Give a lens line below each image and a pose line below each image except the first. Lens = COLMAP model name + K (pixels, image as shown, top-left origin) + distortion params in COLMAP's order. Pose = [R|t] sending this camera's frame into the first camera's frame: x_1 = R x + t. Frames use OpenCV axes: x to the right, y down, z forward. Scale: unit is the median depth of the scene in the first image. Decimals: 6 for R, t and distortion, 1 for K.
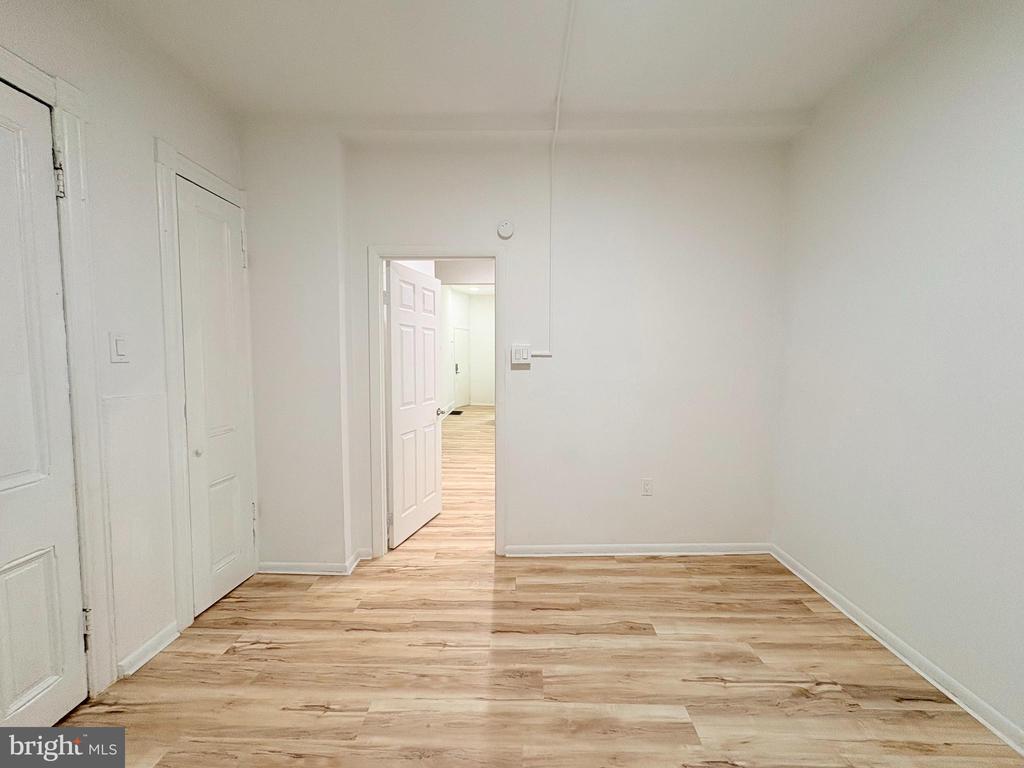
lens RADIAL K [[406.8, 0, 510.9], [0, 406.8, 383.4], [0, 0, 1]] dist [0.000292, -0.000015]
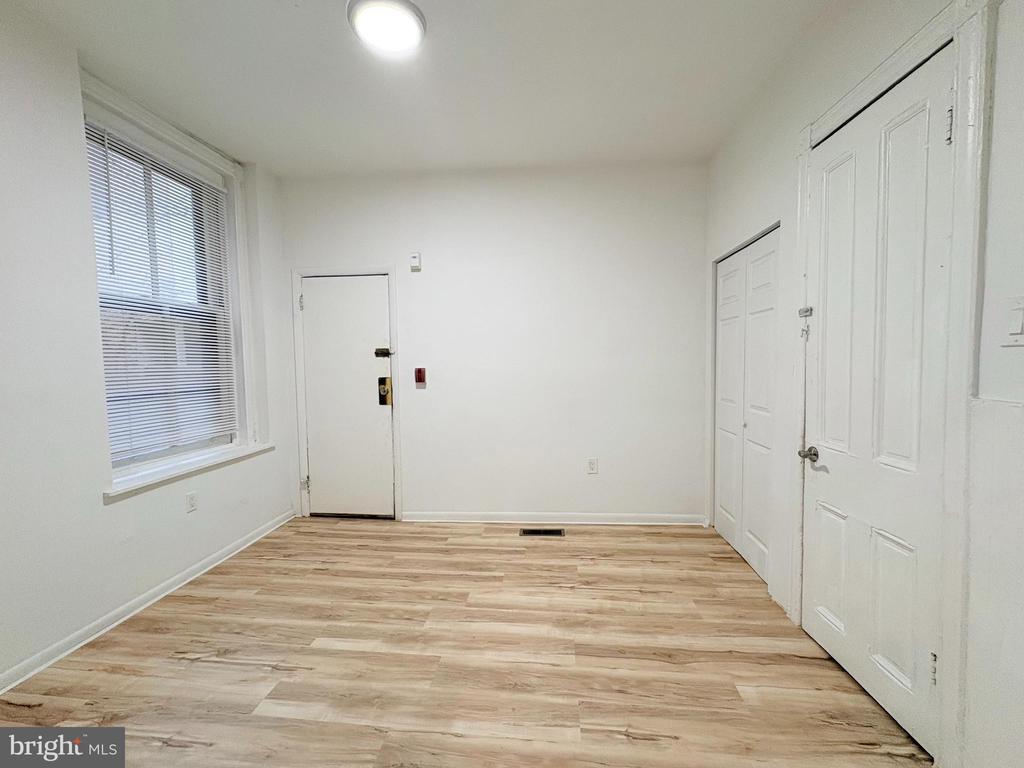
lens RADIAL K [[406.8, 0, 510.9], [0, 406.8, 383.4], [0, 0, 1]] dist [0.000292, -0.000015]
pose [[-0.996875, 0.007795, 0.078609, -0.265882], [0.016765, 0.993327, 0.114107, -0.084059], [-0.077195, 0.115068, -0.990354, 1.801740]]
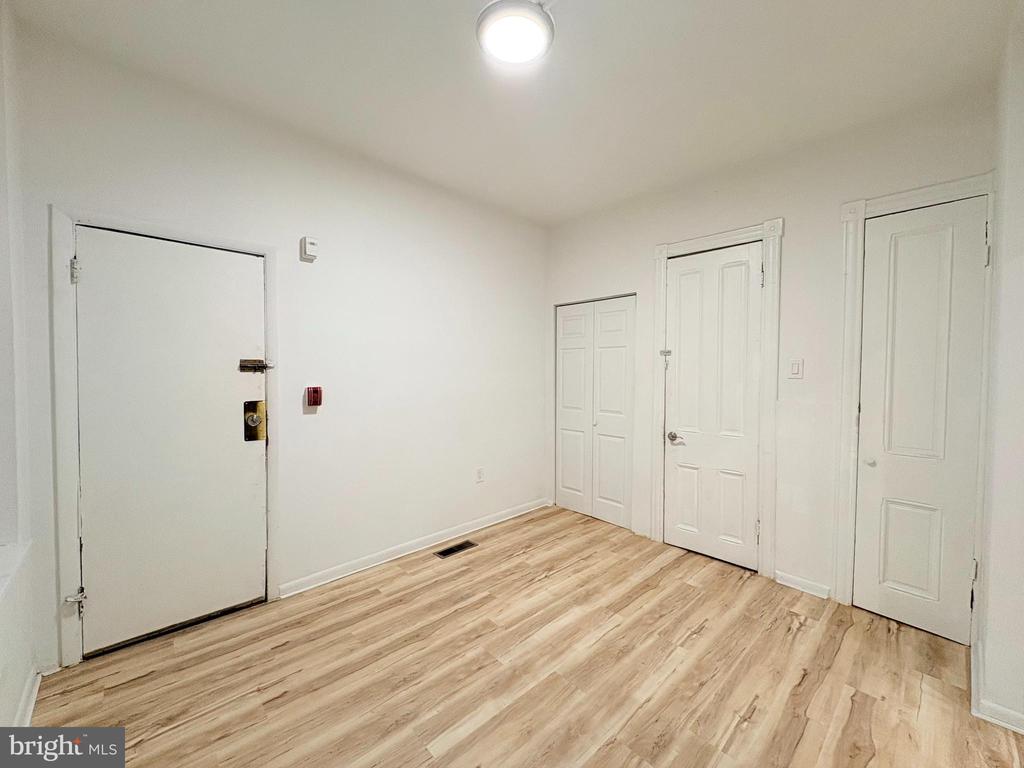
lens RADIAL K [[406.8, 0, 510.9], [0, 406.8, 383.4], [0, 0, 1]] dist [0.000292, -0.000015]
pose [[-0.718505, 0.017375, -0.695304, 0.909866], [-0.047482, 0.996130, 0.073960, -0.102174], [0.693899, 0.086155, -0.714900, 1.453980]]
